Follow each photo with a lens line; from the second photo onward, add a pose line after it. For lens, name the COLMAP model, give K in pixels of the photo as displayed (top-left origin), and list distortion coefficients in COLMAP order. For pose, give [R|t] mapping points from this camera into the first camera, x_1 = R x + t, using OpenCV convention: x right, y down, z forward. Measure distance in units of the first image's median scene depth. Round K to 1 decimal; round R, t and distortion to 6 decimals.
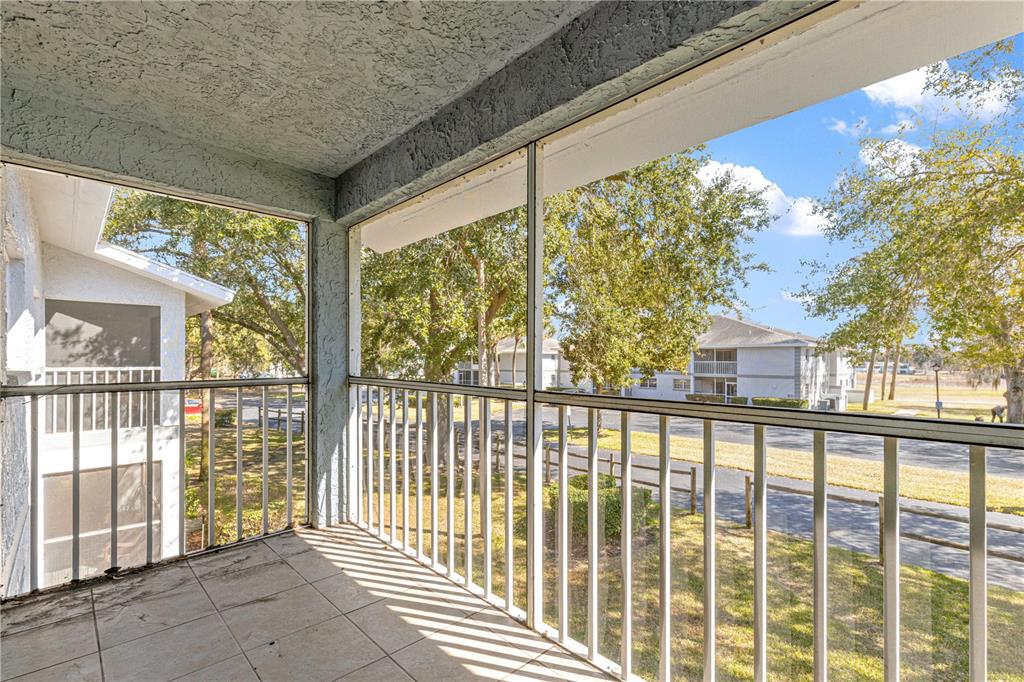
lens RADIAL K [[465.0, 0, 505.8], [0, 465.0, 350.4], [0, 0, 1]] dist [-0.003834, -0.000663]
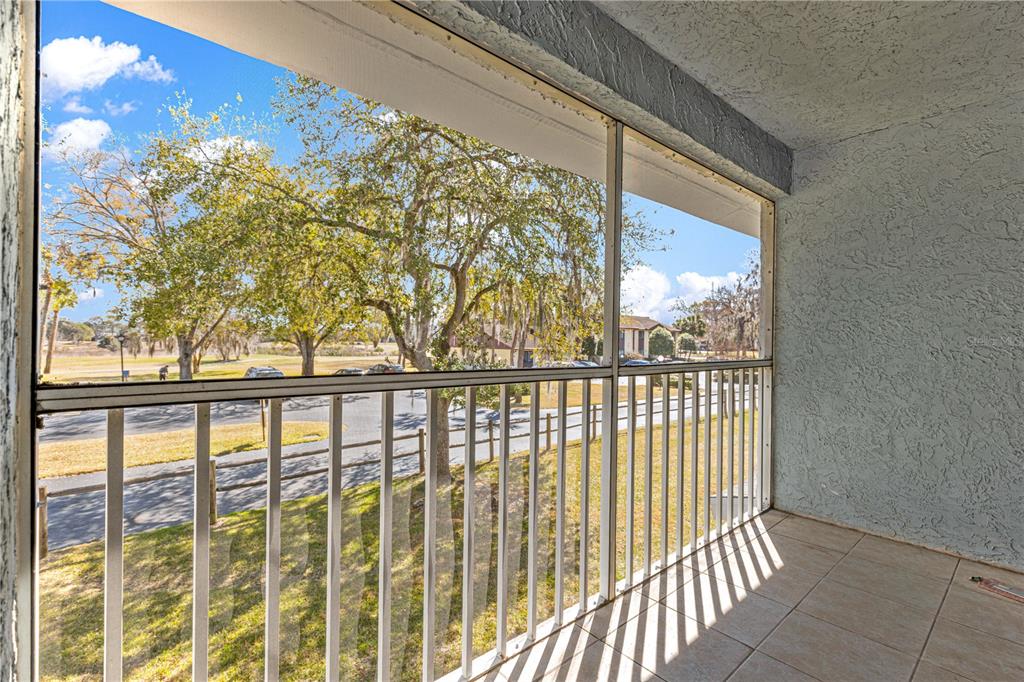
lens RADIAL K [[461.3, 0, 508.5], [0, 461.3, 337.6], [0, 0, 1]] dist [0.001138, -0.000192]
pose [[0.043134, -0.003914, 0.999062, -0.933825], [-0.033235, 0.999433, 0.005350, 0.022461], [-0.998516, -0.033435, 0.042979, 1.159257]]
